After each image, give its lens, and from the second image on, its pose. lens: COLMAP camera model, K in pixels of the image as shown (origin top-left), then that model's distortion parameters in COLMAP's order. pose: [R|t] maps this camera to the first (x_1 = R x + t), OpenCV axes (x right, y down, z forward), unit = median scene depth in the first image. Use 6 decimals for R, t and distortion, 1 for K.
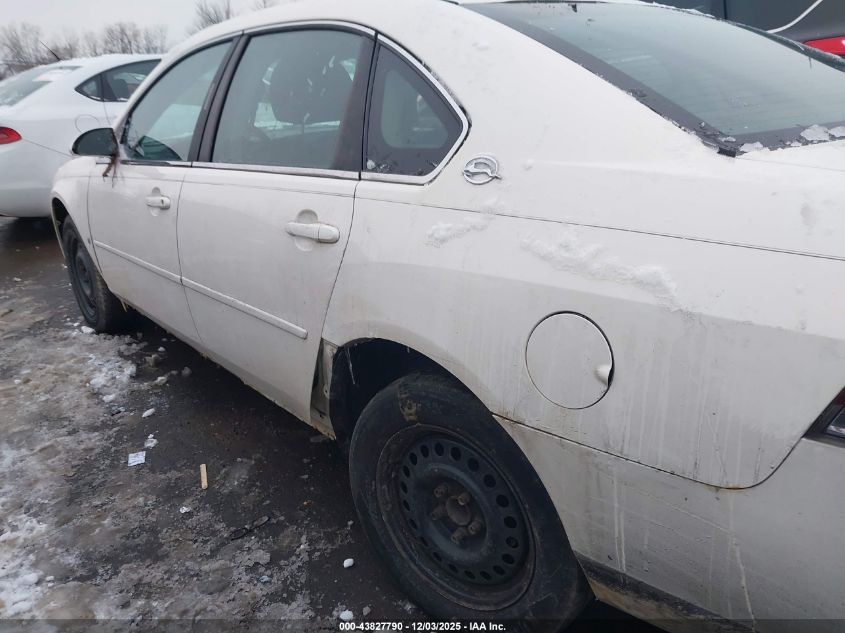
lens RADIAL K [[708.4, 0, 427.3], [0, 708.4, 348.7], [0, 0, 1]] dist [-0.000380, -0.078791]
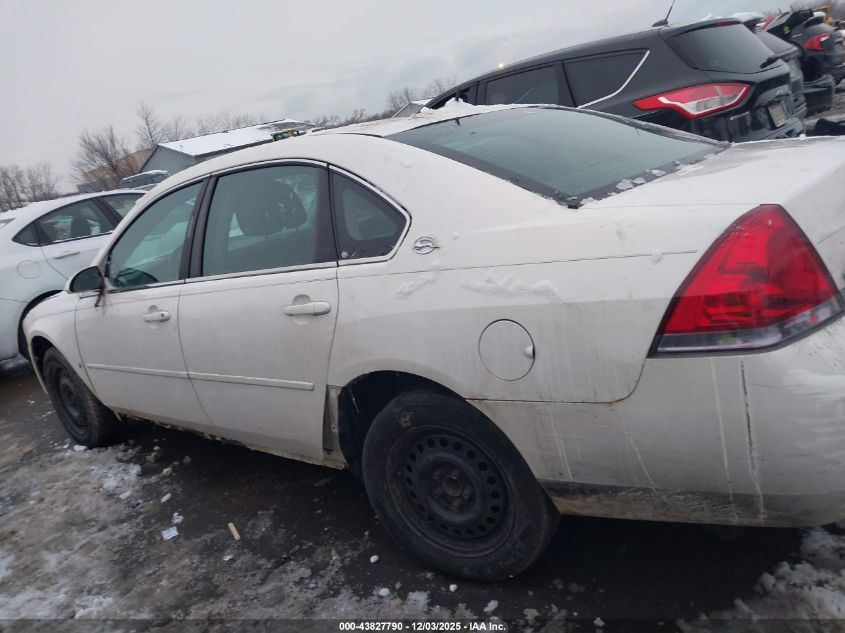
lens RADIAL K [[708.4, 0, 427.3], [0, 708.4, 348.7], [0, 0, 1]] dist [-0.000380, -0.078791]
pose [[0.975422, -0.193641, 0.105143, -0.086432], [0.203467, 0.974704, -0.092479, 0.076968], [-0.084575, 0.111599, 0.990148, -0.343754]]
